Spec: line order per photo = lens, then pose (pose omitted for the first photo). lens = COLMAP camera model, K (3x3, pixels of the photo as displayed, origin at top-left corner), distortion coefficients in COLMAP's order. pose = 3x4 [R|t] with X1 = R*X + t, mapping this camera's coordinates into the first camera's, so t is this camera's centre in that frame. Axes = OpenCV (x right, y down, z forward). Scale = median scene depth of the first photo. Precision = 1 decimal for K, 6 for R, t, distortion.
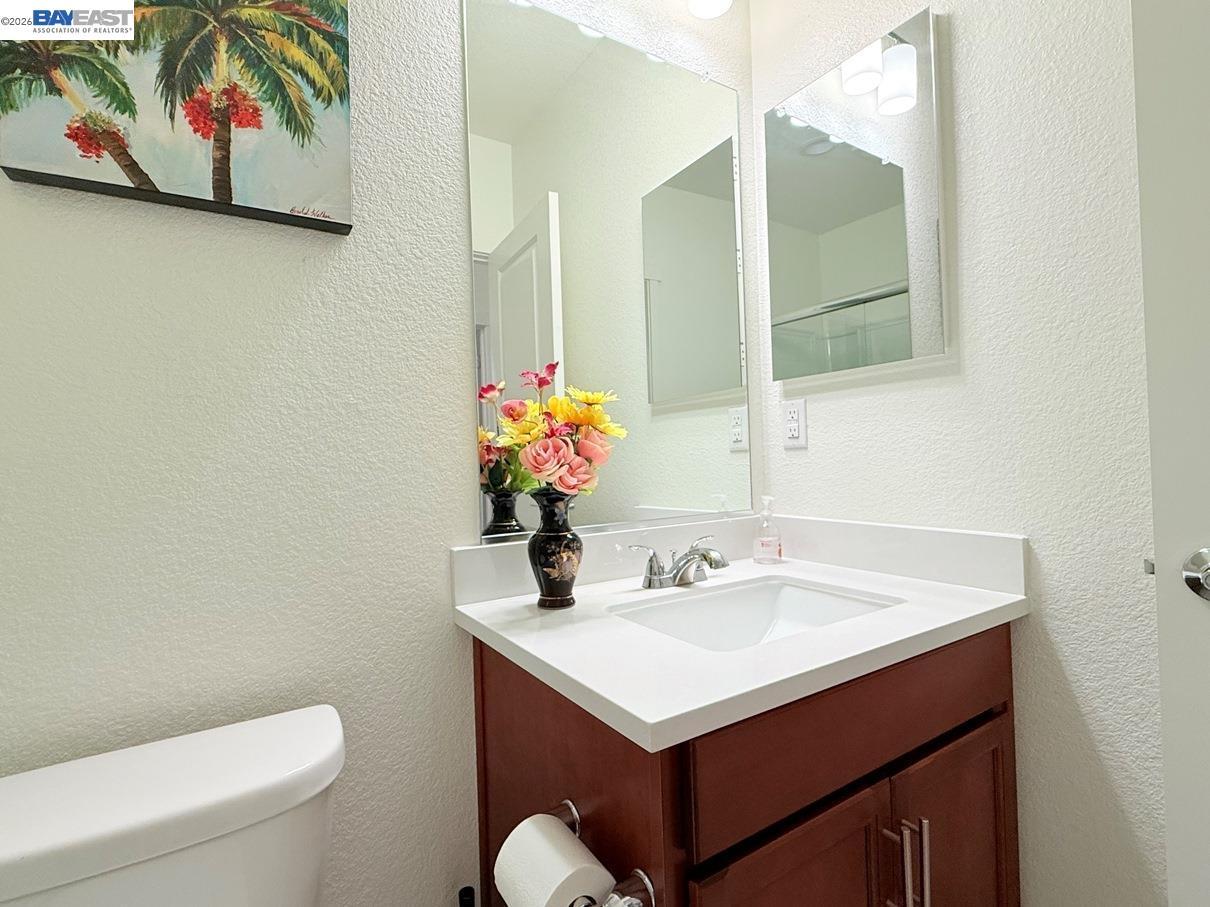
lens RADIAL K [[590.2, 0, 605.0], [0, 590.2, 454.2], [0, 0, 1]] dist [0.000786, -0.000425]
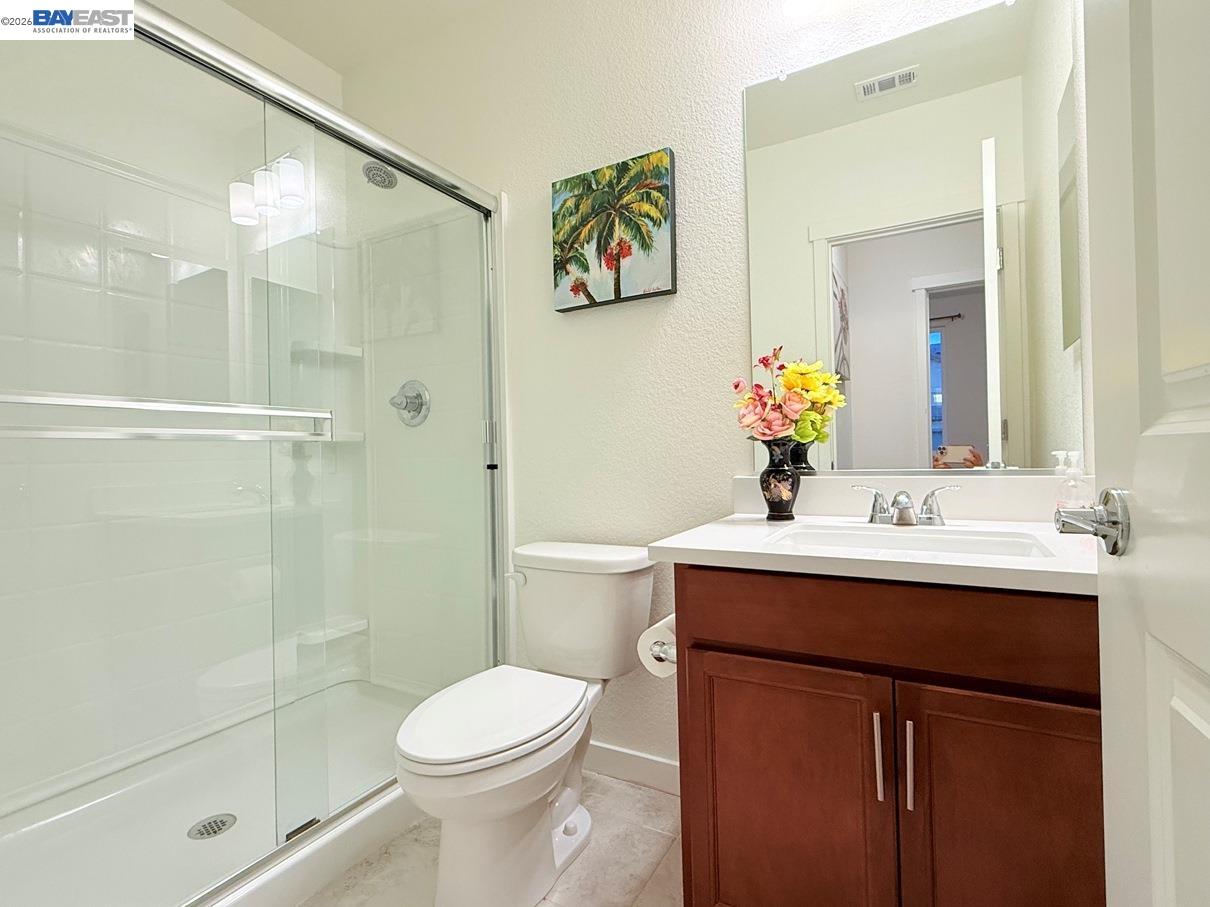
lens RADIAL K [[590.2, 0, 599.5], [0, 590.2, 452.1], [0, 0, 1]] dist [0.000786, -0.000425]
pose [[0.459382, 0.017954, -0.888058, 1.148426], [0.022430, 0.999242, 0.031805, 0.046056], [0.887956, -0.034530, 0.458631, -0.030452]]
